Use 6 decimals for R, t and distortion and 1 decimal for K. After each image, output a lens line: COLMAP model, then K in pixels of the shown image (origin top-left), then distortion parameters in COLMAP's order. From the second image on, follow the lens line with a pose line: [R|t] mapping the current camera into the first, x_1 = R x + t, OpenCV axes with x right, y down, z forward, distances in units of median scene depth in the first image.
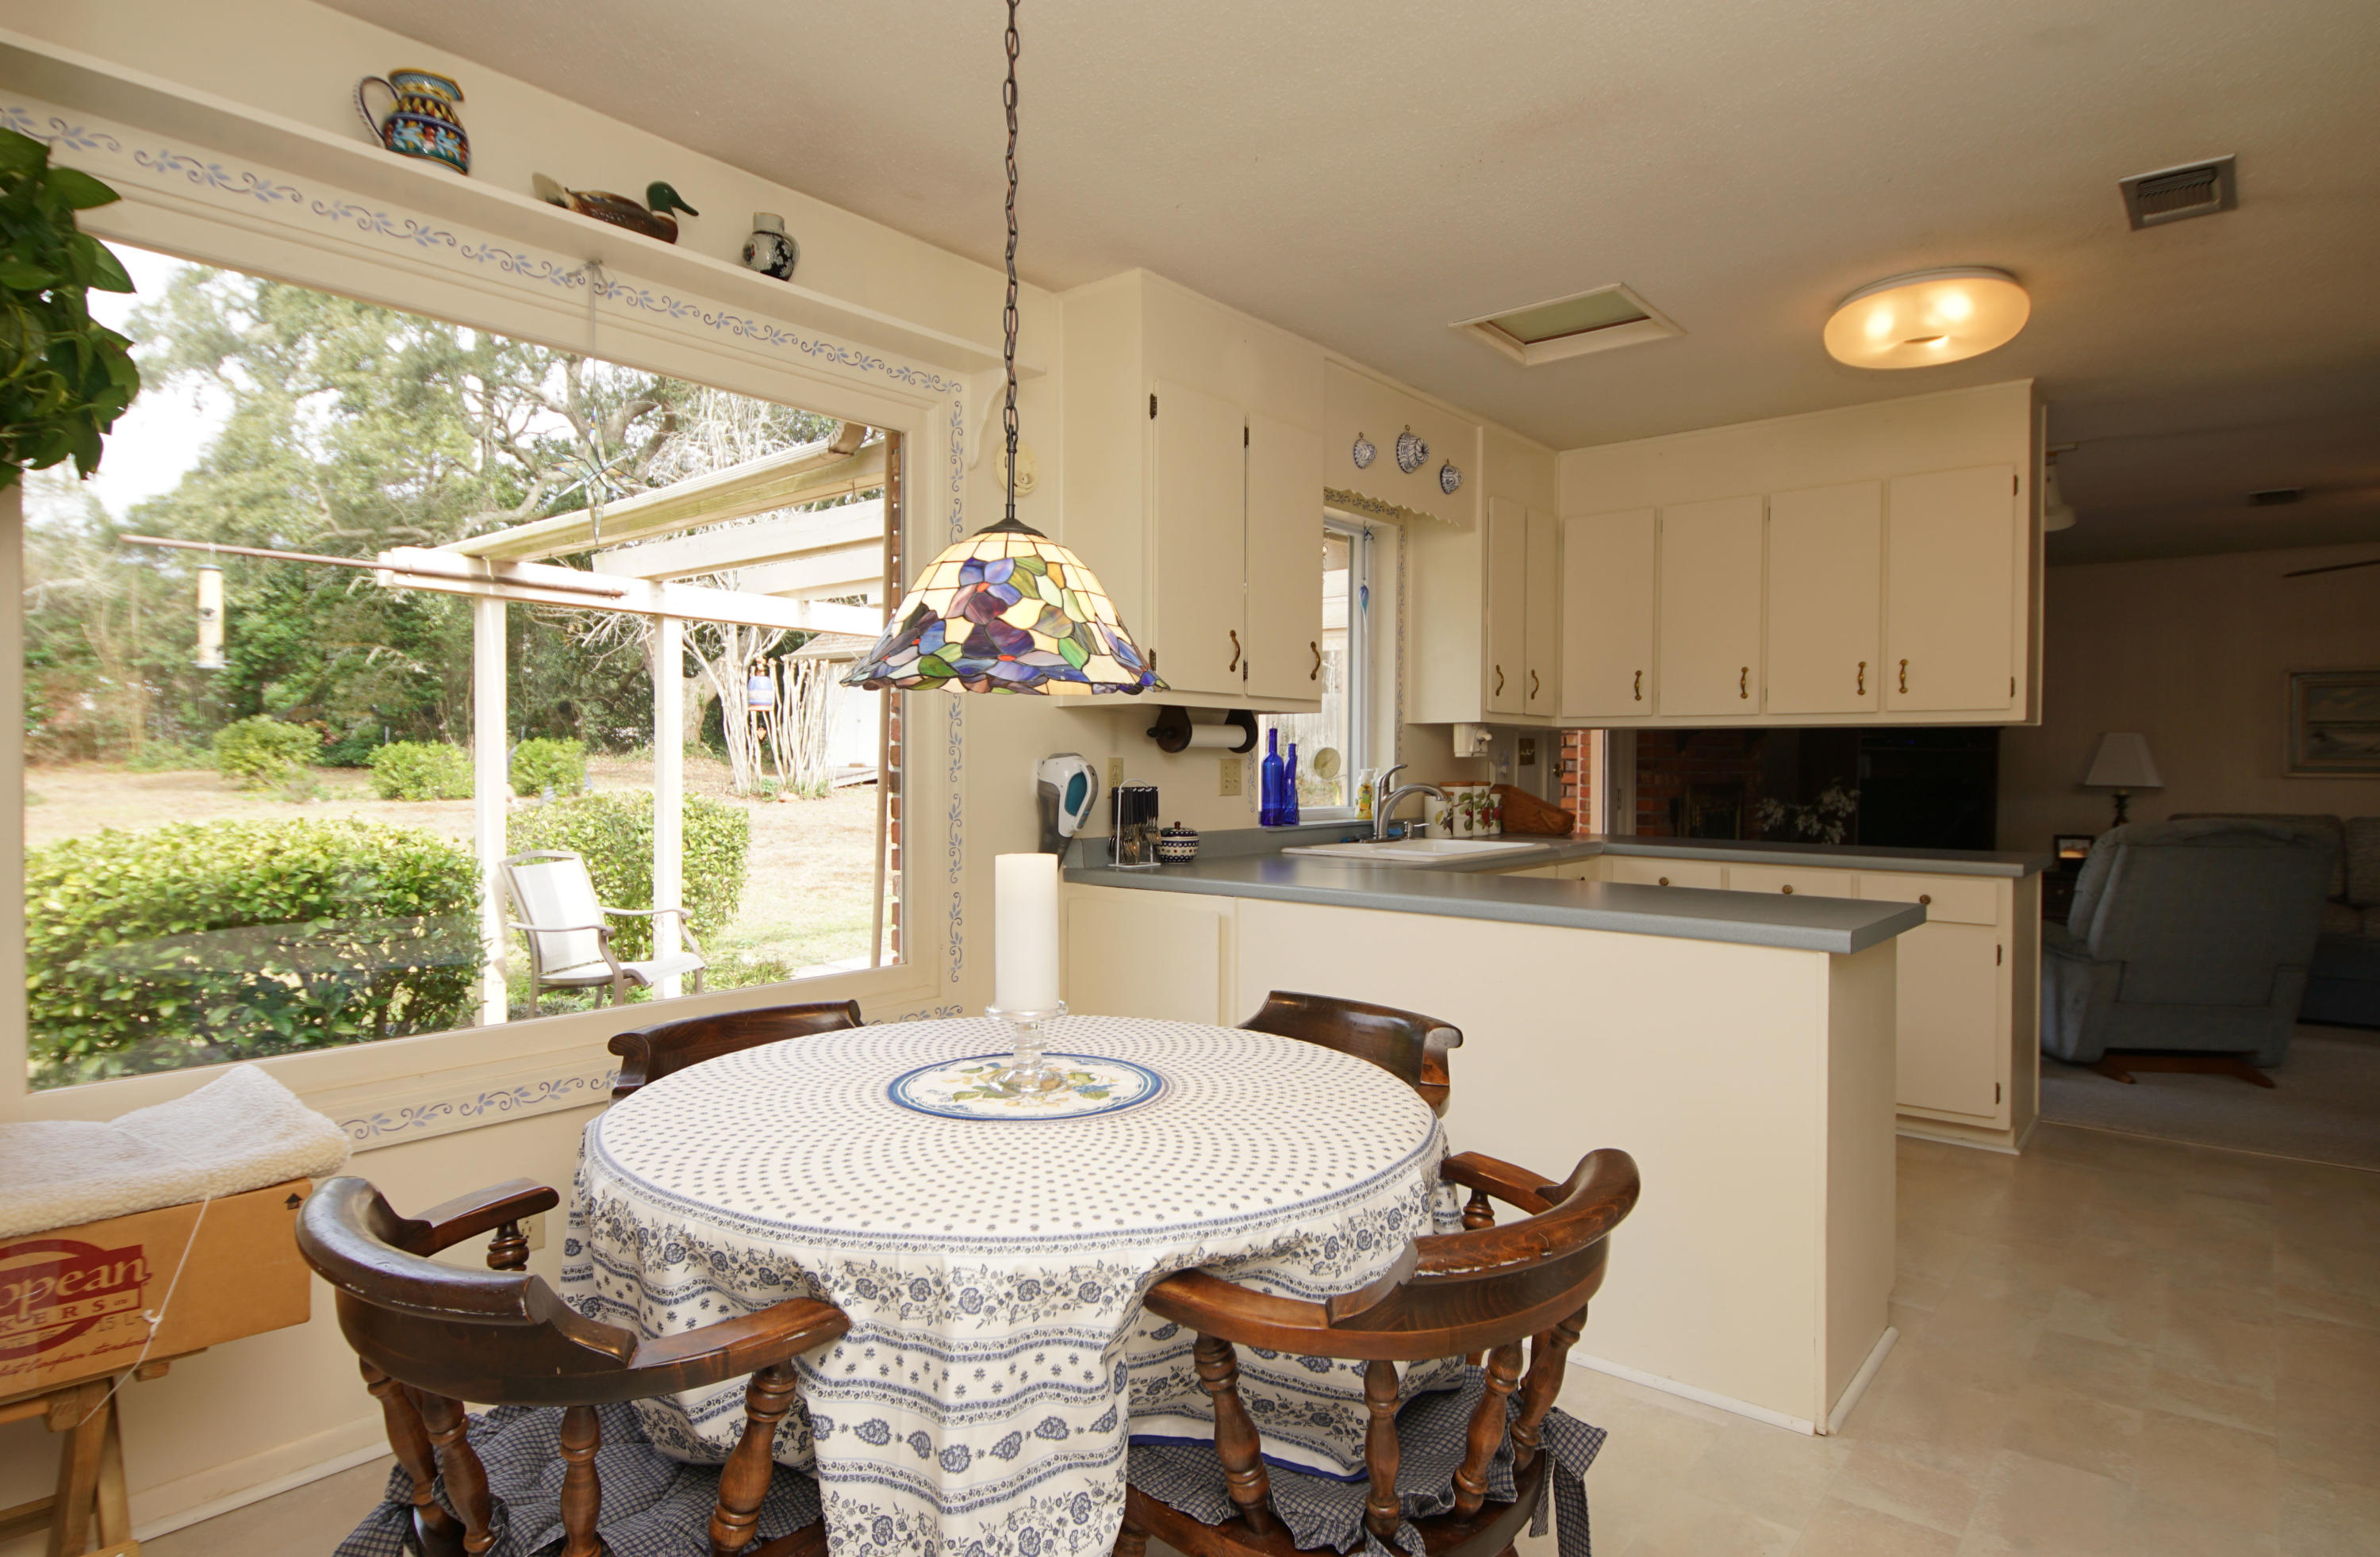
lens RADIAL K [[1262.8, 0, 1190.0], [0, 1262.8, 778.5], [0, 0, 1]] dist [0.042198, -0.042260]
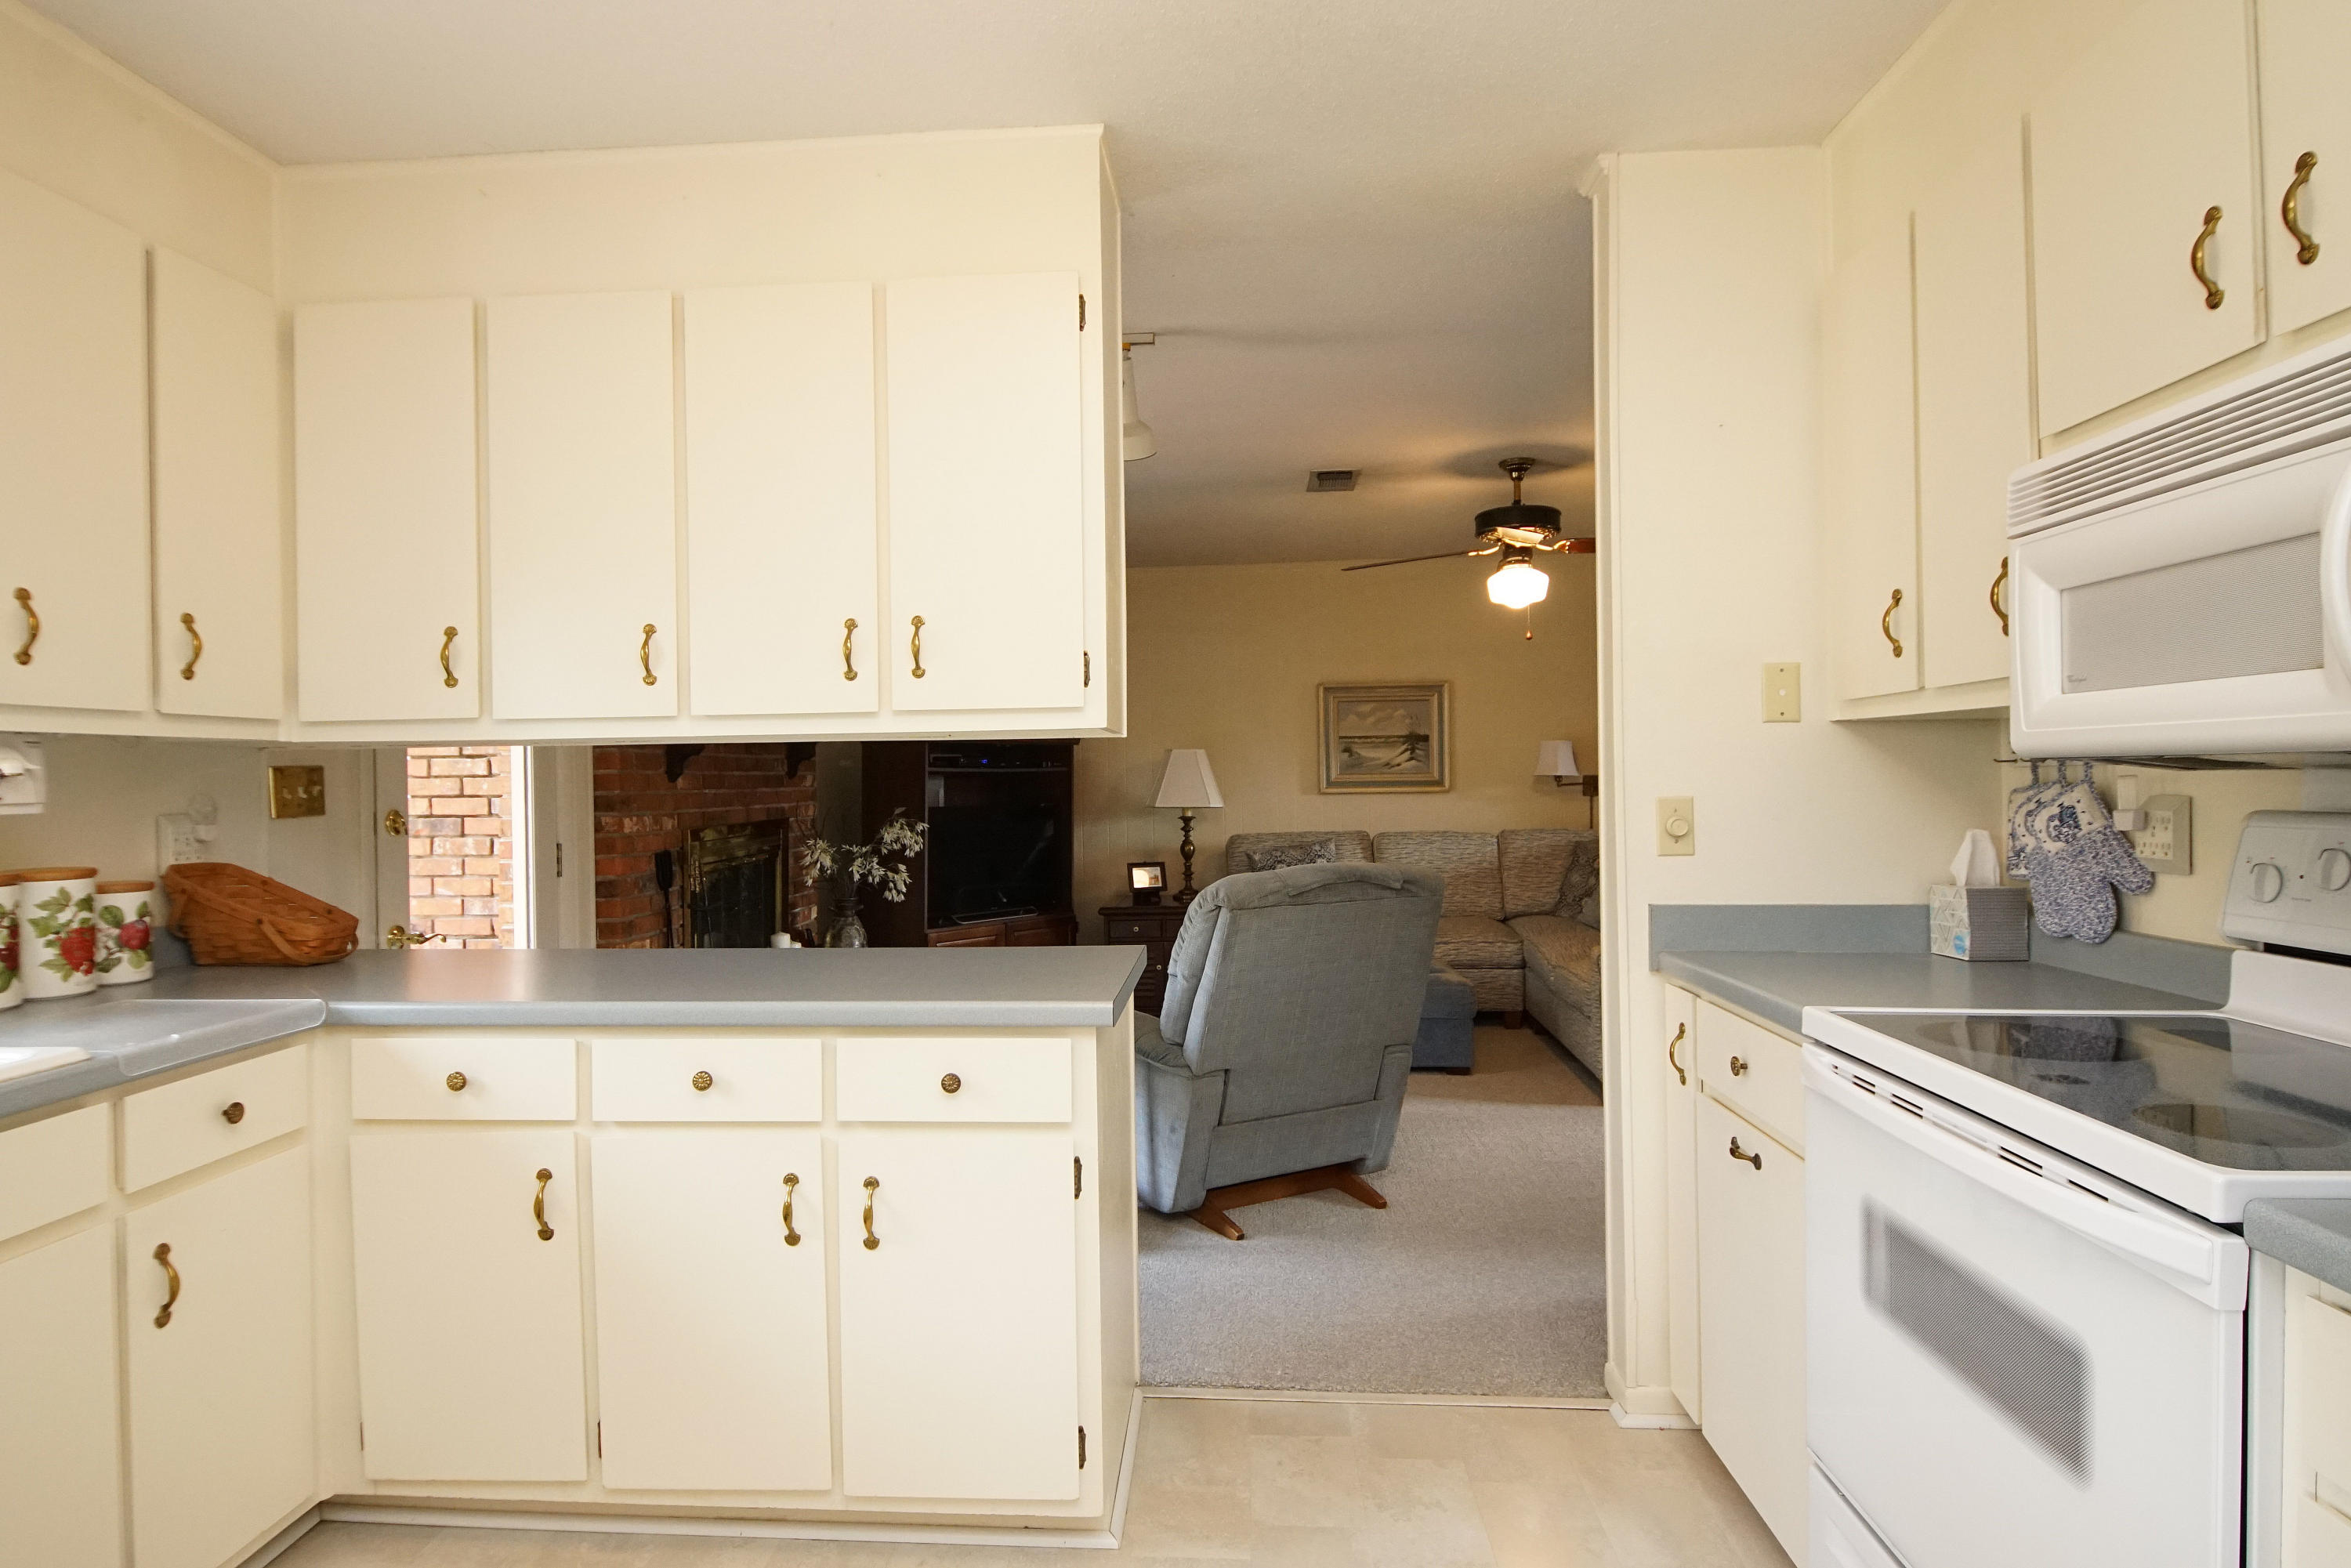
lens RADIAL K [[1279.6, 0, 1175.5], [0, 1279.6, 784.0], [0, 0, 1]] dist [0.022684, -0.000377]
pose [[0.800695, -0.021763, 0.598677, 0.232431], [0.028498, 0.999592, -0.001778, -0.012551], [-0.598394, 0.018484, 0.800989, 0.361256]]
